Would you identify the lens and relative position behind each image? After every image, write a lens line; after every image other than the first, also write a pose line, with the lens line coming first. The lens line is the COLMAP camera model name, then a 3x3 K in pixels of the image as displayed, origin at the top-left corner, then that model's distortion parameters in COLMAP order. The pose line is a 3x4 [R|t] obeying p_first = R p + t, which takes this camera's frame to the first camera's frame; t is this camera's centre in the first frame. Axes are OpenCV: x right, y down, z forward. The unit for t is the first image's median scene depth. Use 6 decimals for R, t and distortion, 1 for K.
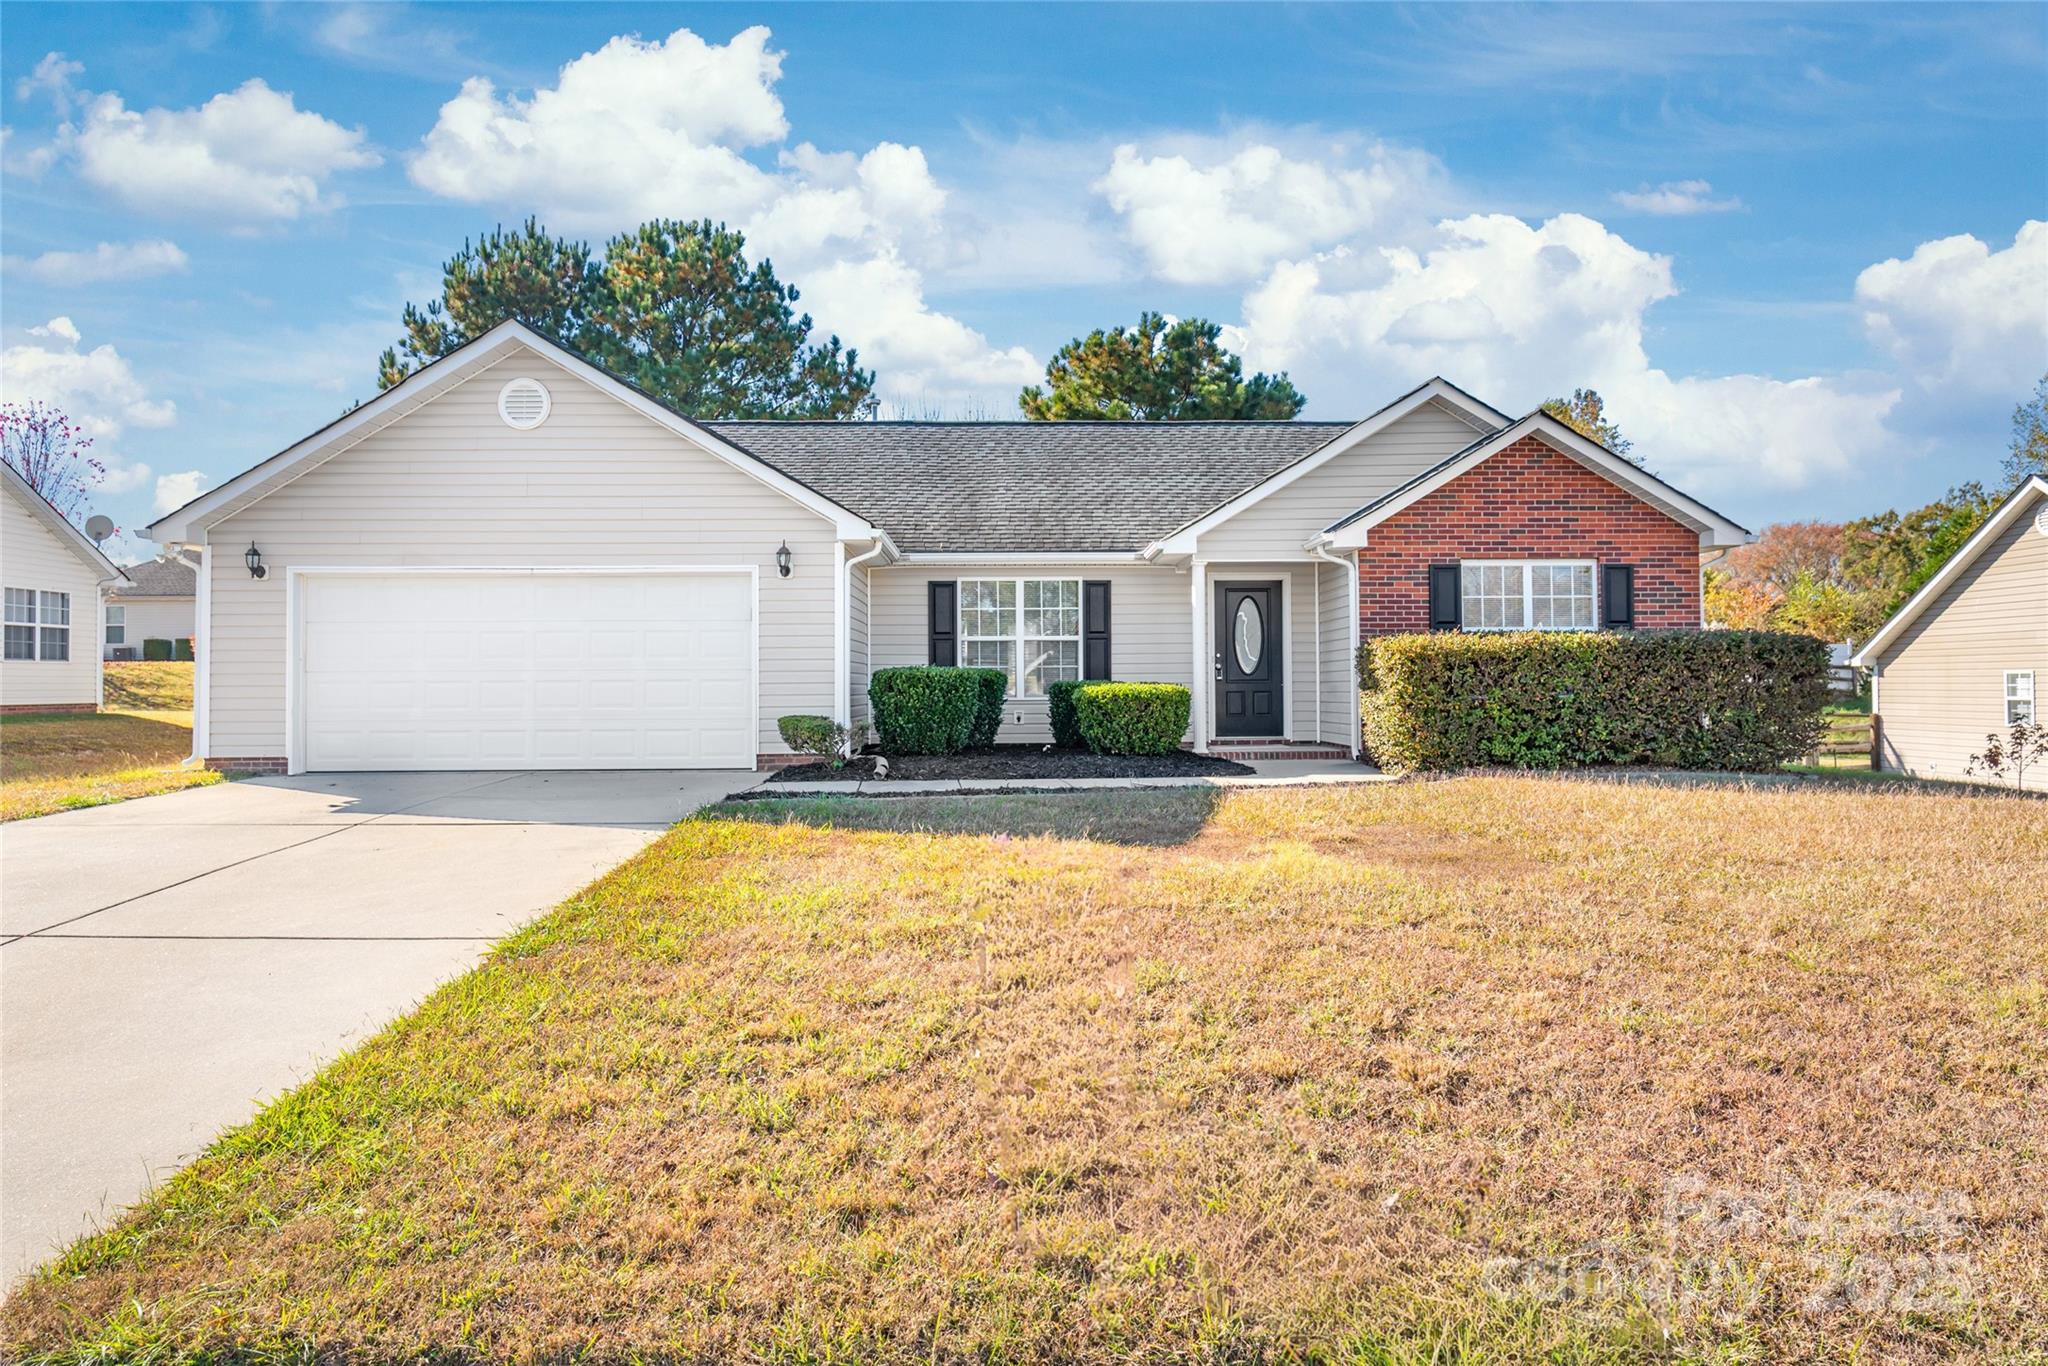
lens RADIAL K [[1237.5, 0, 1015.6], [0, 1237.5, 680.2], [0, 0, 1]] dist [0.003198, 0.001220]
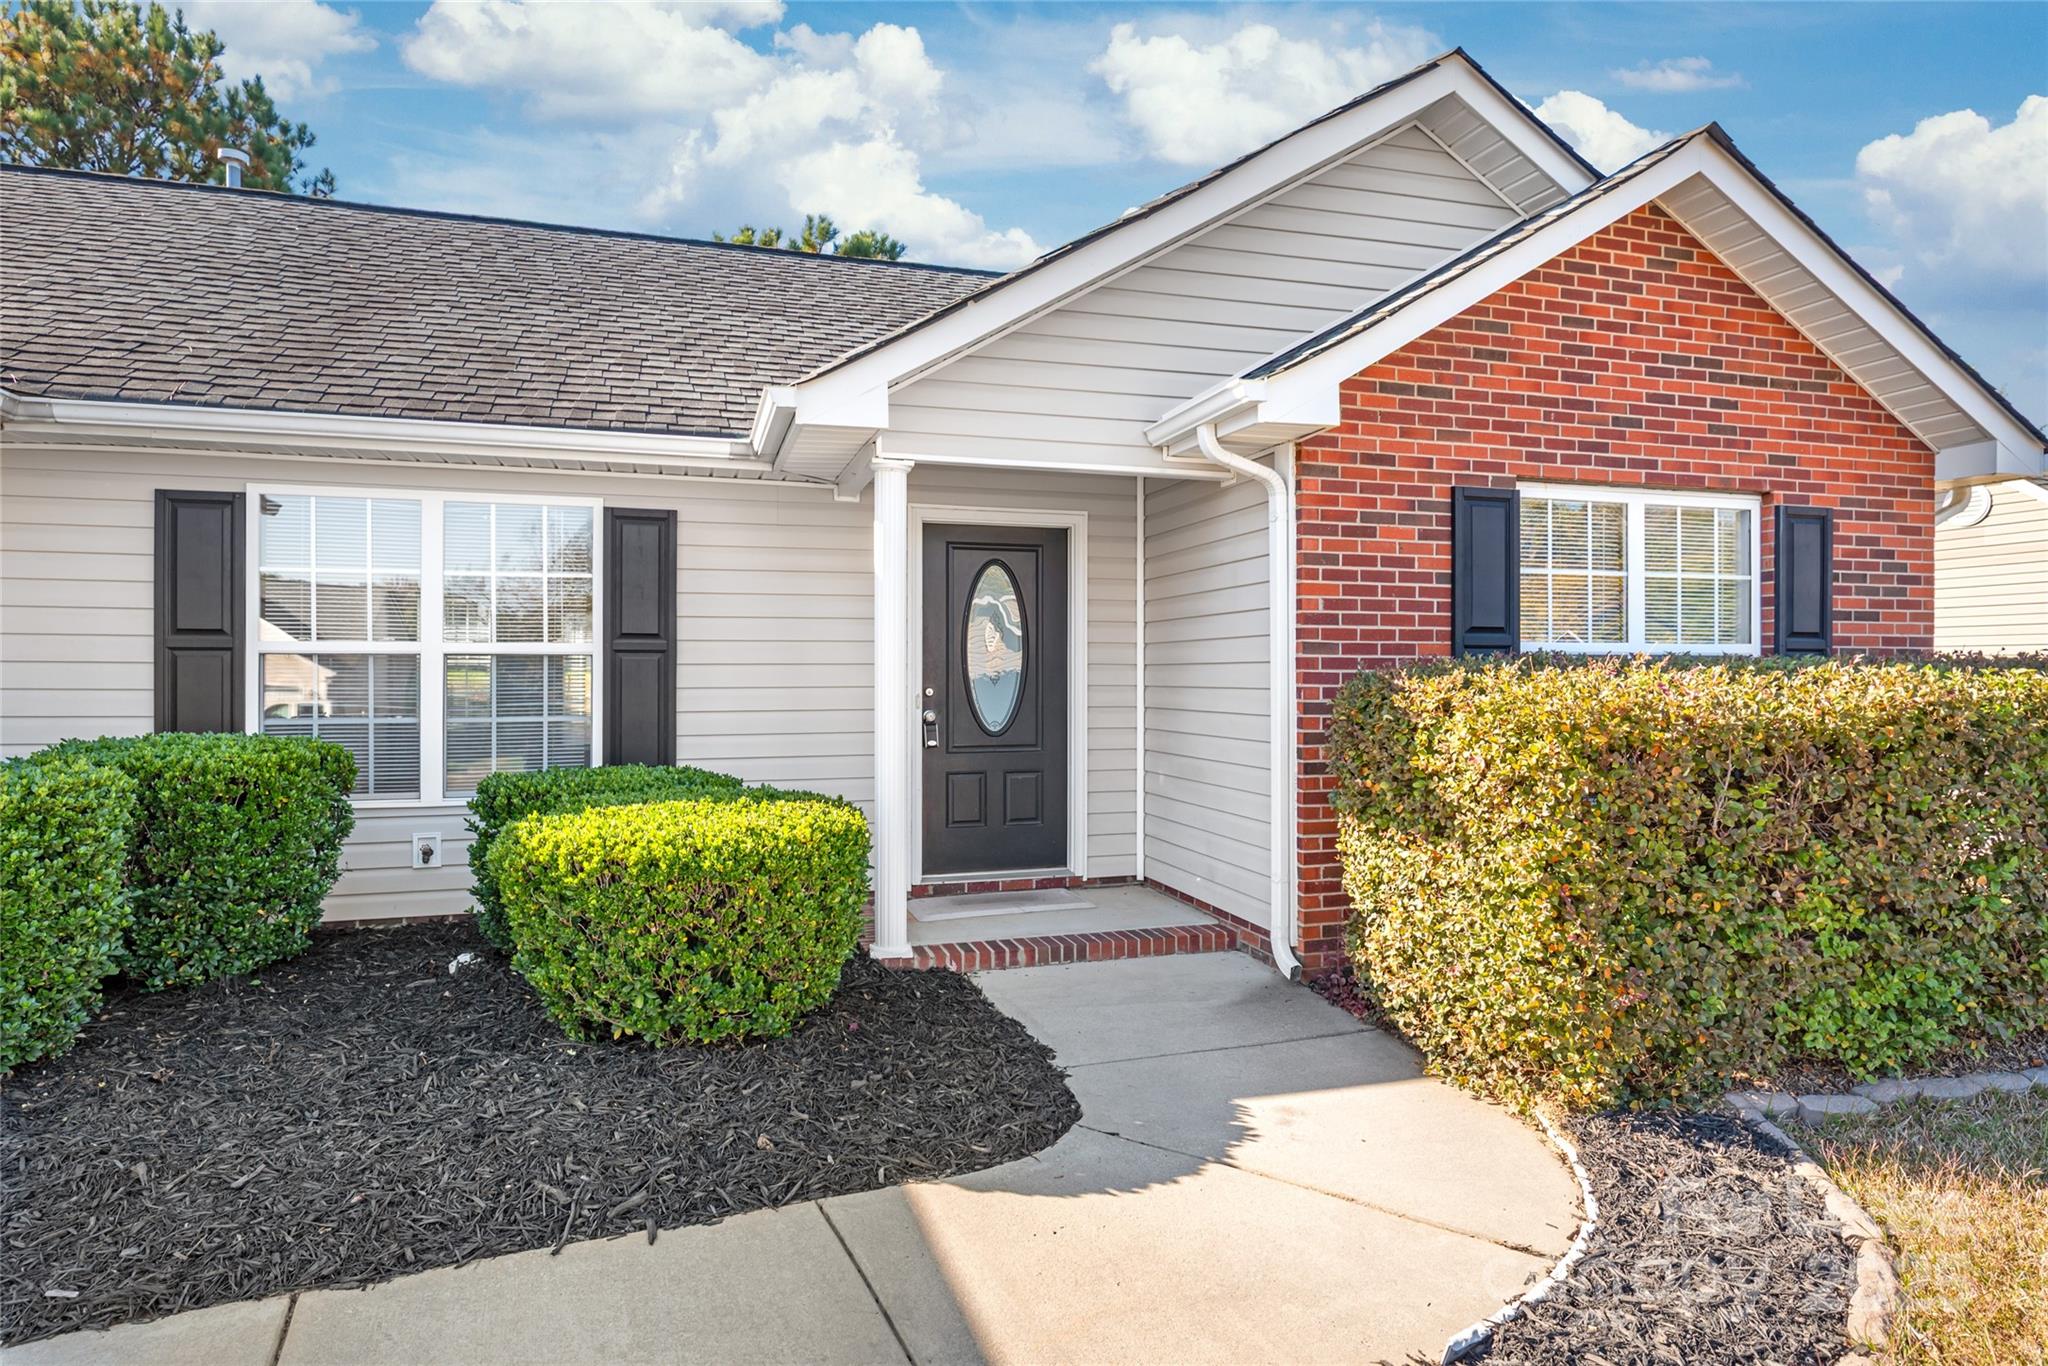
lens RADIAL K [[1237.5, 0, 1015.6], [0, 1237.5, 680.2], [0, 0, 1]] dist [0.003198, 0.001220]
pose [[0.965620, 0.007351, 0.259855, 0.087249], [-0.009023, 0.999946, 0.005240, -0.030122], [-0.259803, -0.007405, 0.965633, 0.630852]]
